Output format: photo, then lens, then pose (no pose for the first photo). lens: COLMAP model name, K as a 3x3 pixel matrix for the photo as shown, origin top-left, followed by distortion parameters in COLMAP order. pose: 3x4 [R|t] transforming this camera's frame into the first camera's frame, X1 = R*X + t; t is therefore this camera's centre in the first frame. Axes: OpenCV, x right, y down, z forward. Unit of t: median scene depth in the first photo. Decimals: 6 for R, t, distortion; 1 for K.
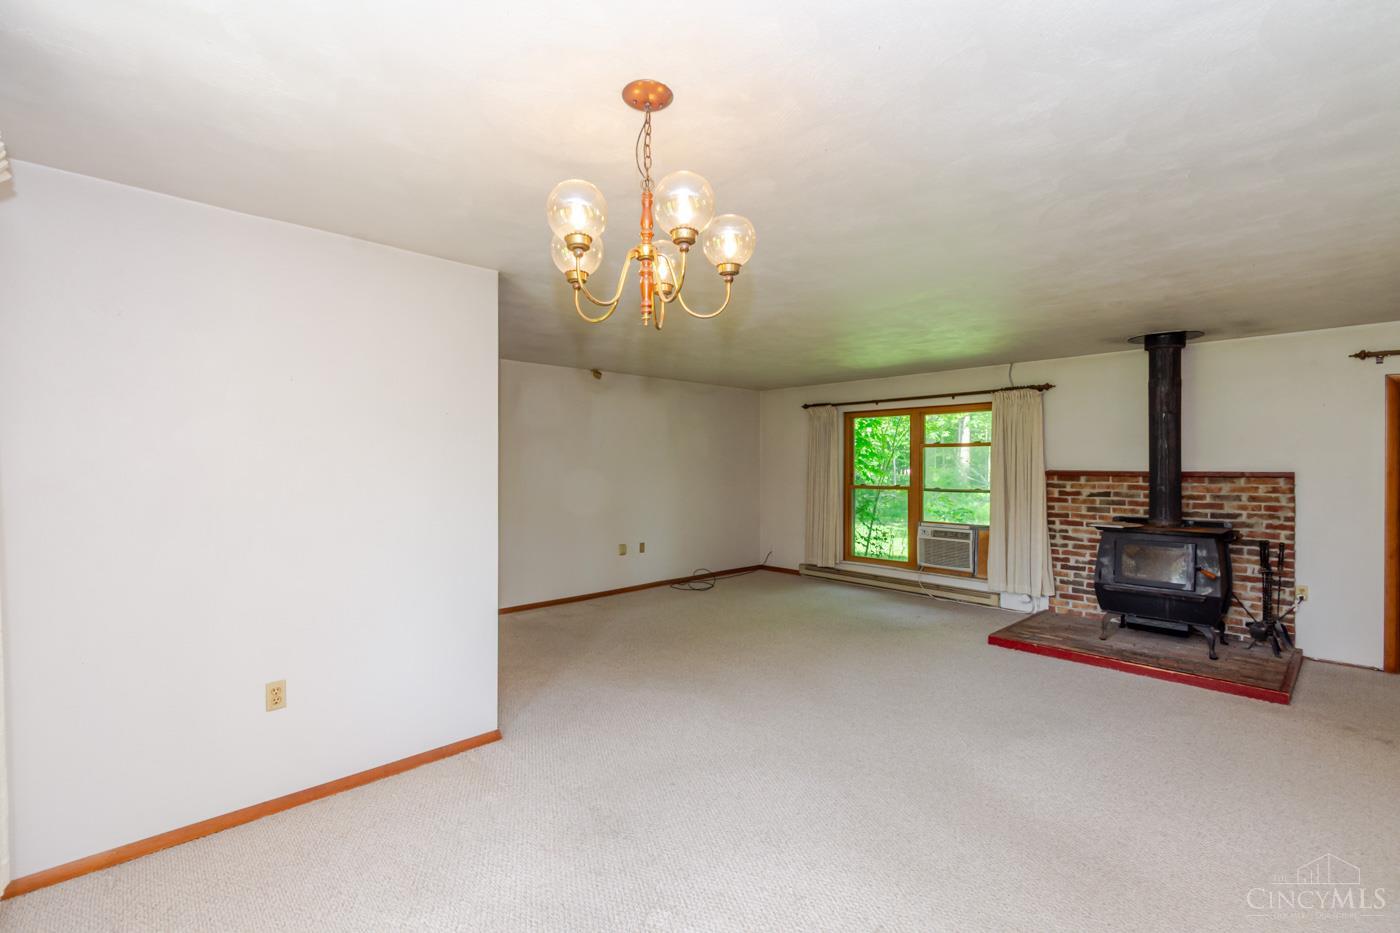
lens RADIAL K [[614.0, 0, 700.0], [0, 614.0, 466.5], [0, 0, 1]] dist [-0.001580, -0.000269]
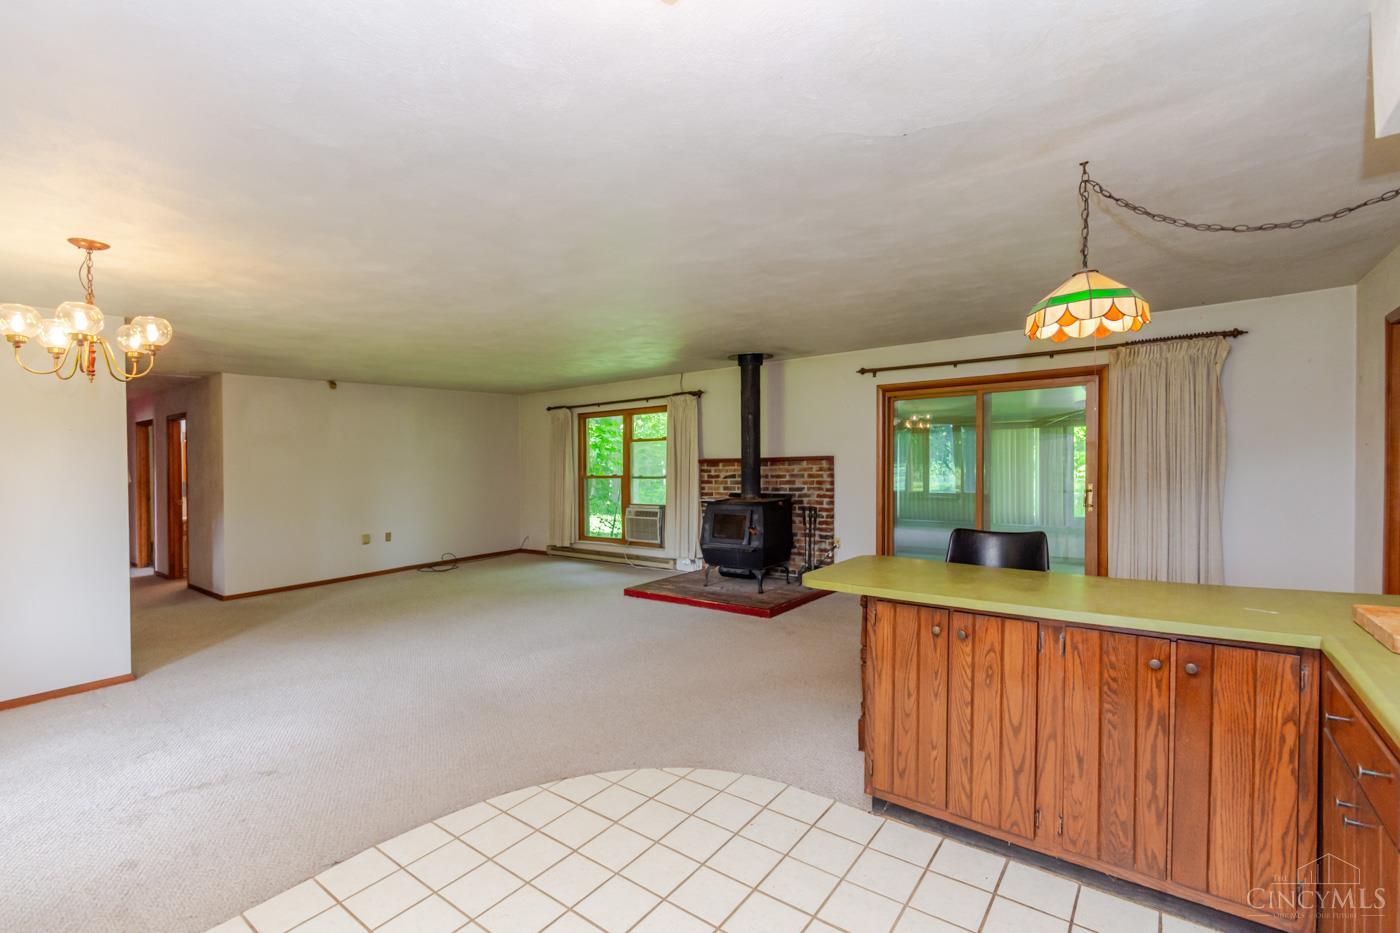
lens RADIAL K [[619.5, 0, 700.0], [0, 619.5, 466.5], [0, 0, 1]] dist [-0.001745, -0.000076]
pose [[0.987213, -0.031576, 0.156250, 0.390550], [0.030008, 0.999473, 0.012380, 0.006331], [-0.156558, -0.007533, 0.987640, -0.278343]]
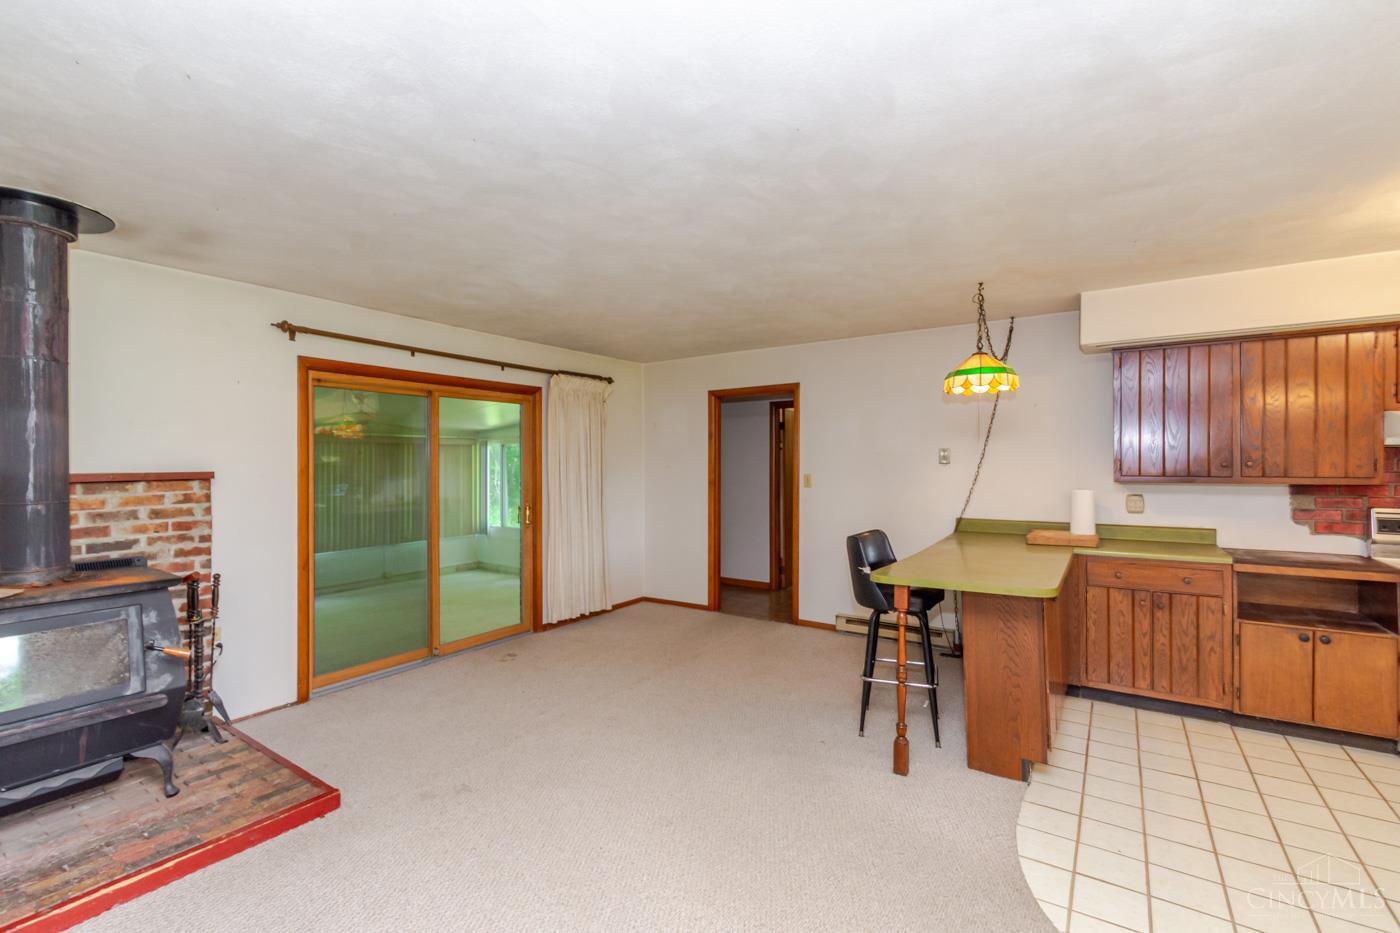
lens RADIAL K [[627.5, 0, 687.7], [0, 627.5, 459.9], [0, 0, 1]] dist [-0.001156, -0.000605]
pose [[-0.195698, -0.002190, 0.980662, 0.125932], [0.004717, 0.999984, 0.003175, -0.003322], [-0.980653, 0.005247, -0.195685, 0.505712]]
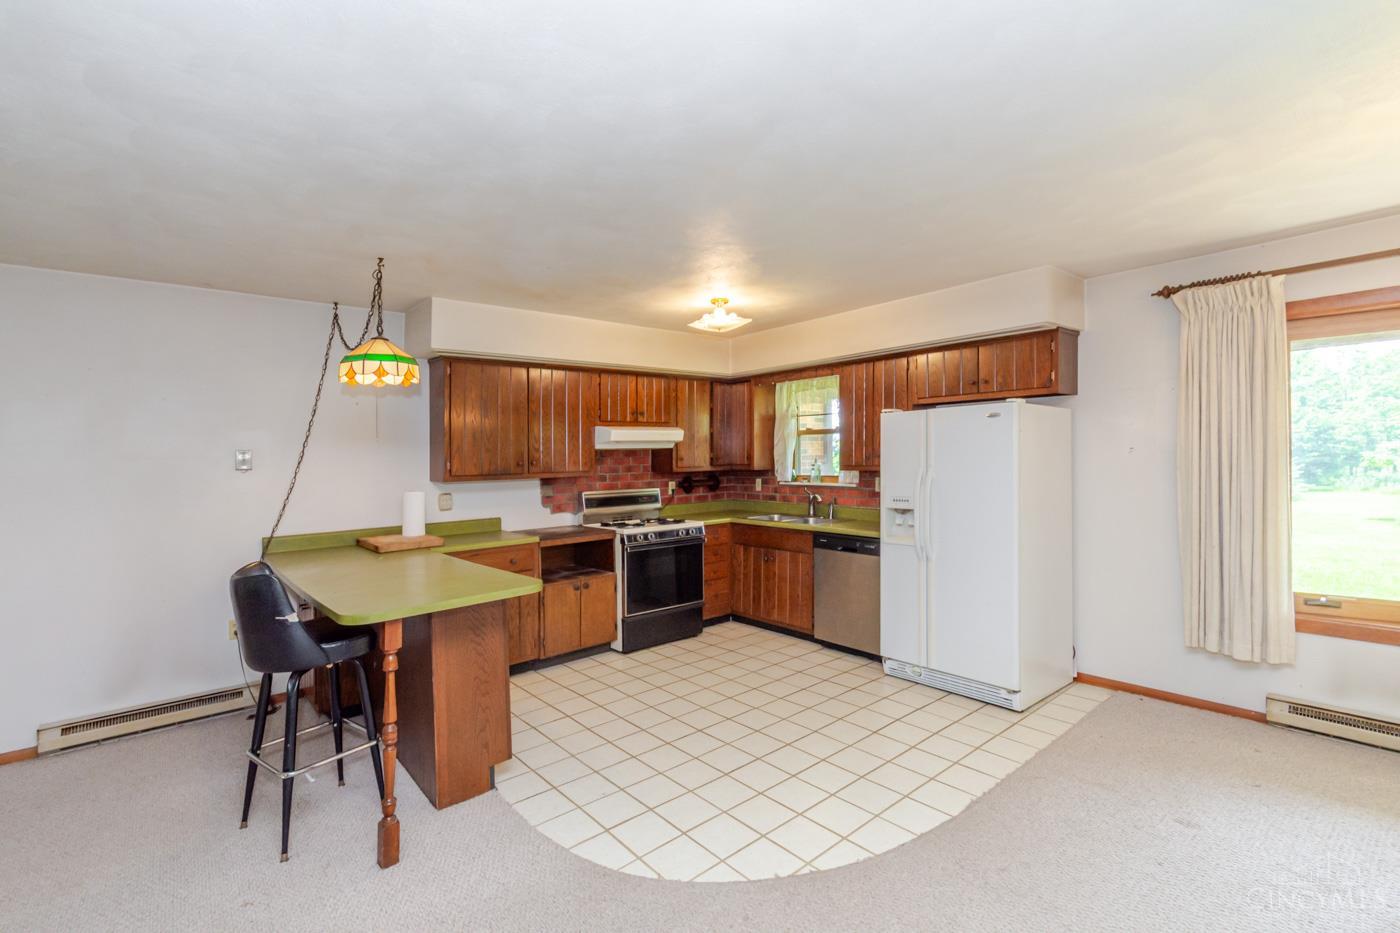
lens RADIAL K [[627.5, 0, 687.7], [0, 627.5, 459.9], [0, 0, 1]] dist [-0.001156, -0.000605]
pose [[-0.997316, 0.019917, 0.070459, 0.384548], [0.020301, 0.999783, 0.004745, 0.001829], [-0.070349, 0.006163, -0.997503, 0.624133]]
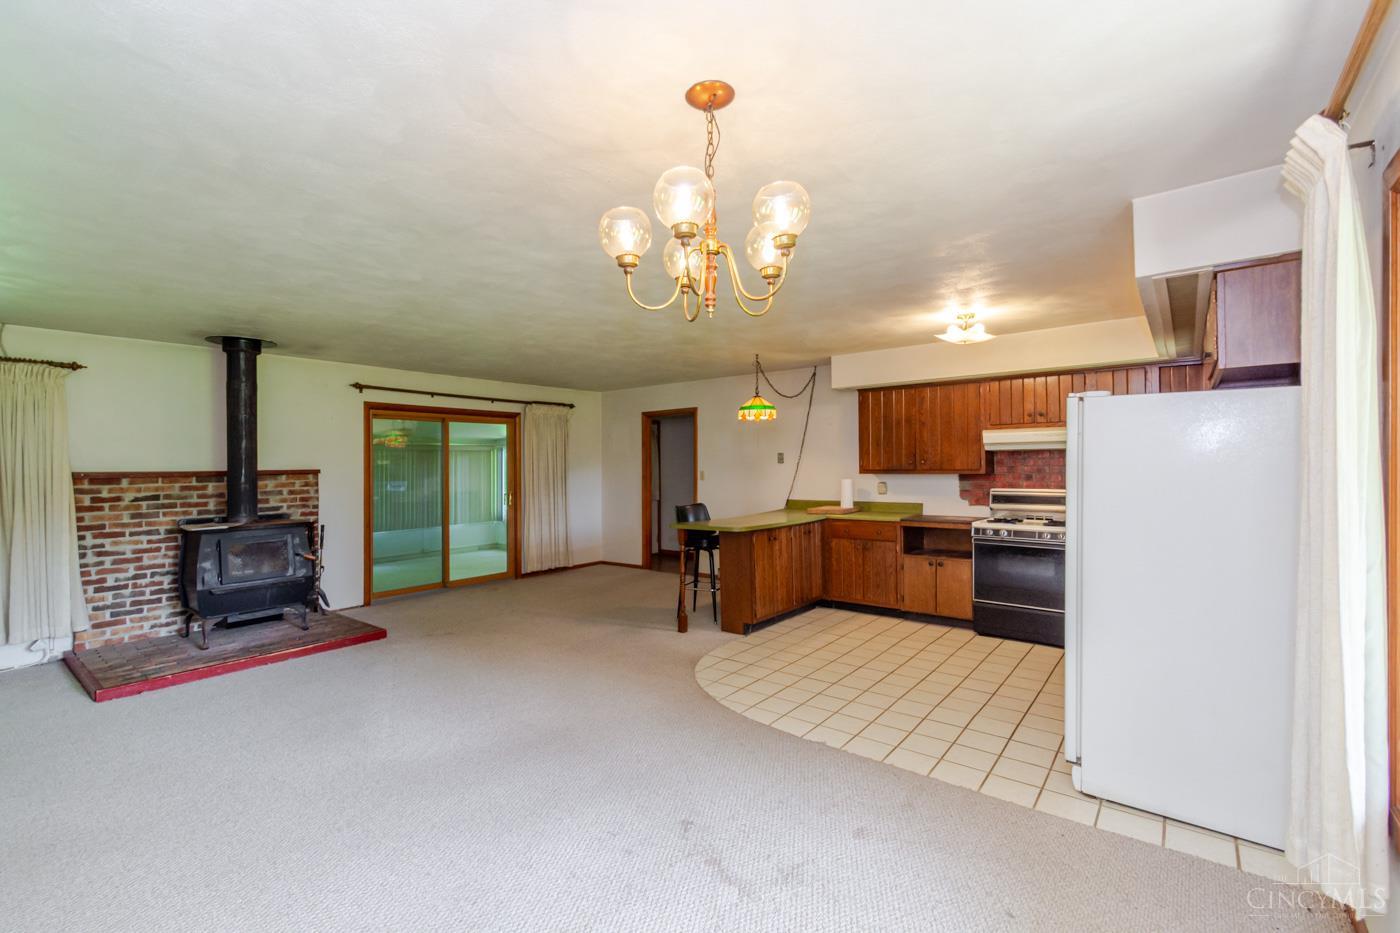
lens RADIAL K [[628.4, 0, 683.7], [0, 628.4, 453.8], [0, 0, 1]] dist [0.002437, -0.000062]
pose [[-0.123289, 0.011579, 0.992303, -0.357643], [0.010766, 0.999889, -0.010329, -0.001259], [-0.992312, 0.009410, -0.123400, 0.341809]]
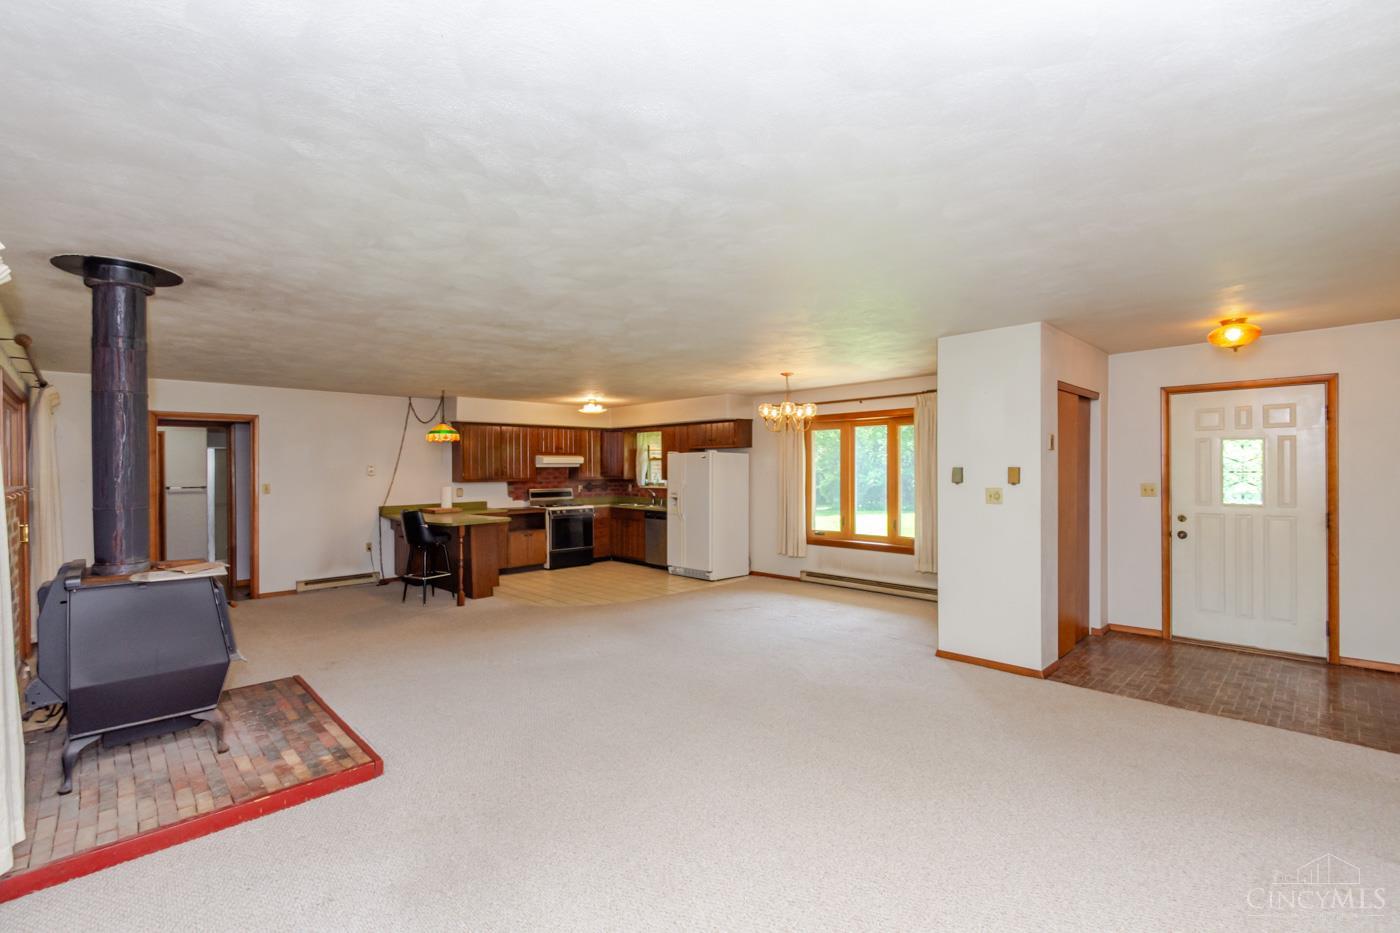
lens RADIAL K [[617.0, 0, 691.0], [0, 617.0, 516.1], [0, 0, 1]] dist [-0.002812, -0.000572]
pose [[-0.999993, 0.003780, -0.000427, 0.153468], [0.003735, 0.996943, 0.078039, -0.008176], [0.000720, 0.078037, -0.996950, 1.444556]]
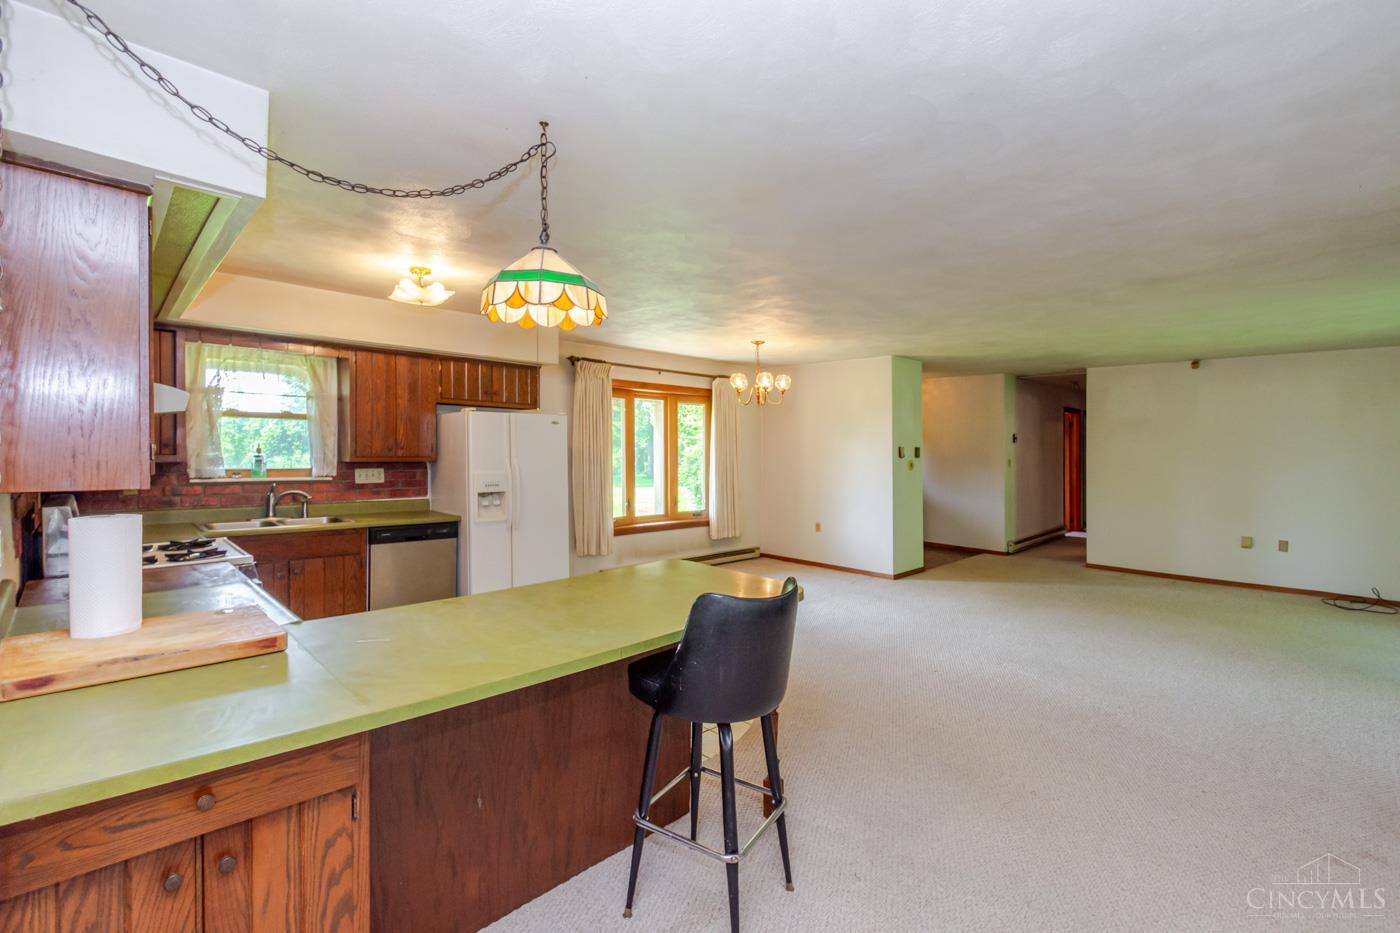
lens RADIAL K [[627.5, 0, 687.7], [0, 627.5, 459.9], [0, 0, 1]] dist [-0.001156, -0.000605]
pose [[0.000812, 0.018758, -0.999824, 1.053560], [-0.013045, 0.999739, 0.018746, 0.001142], [0.999915, 0.013027, 0.001057, 0.167951]]
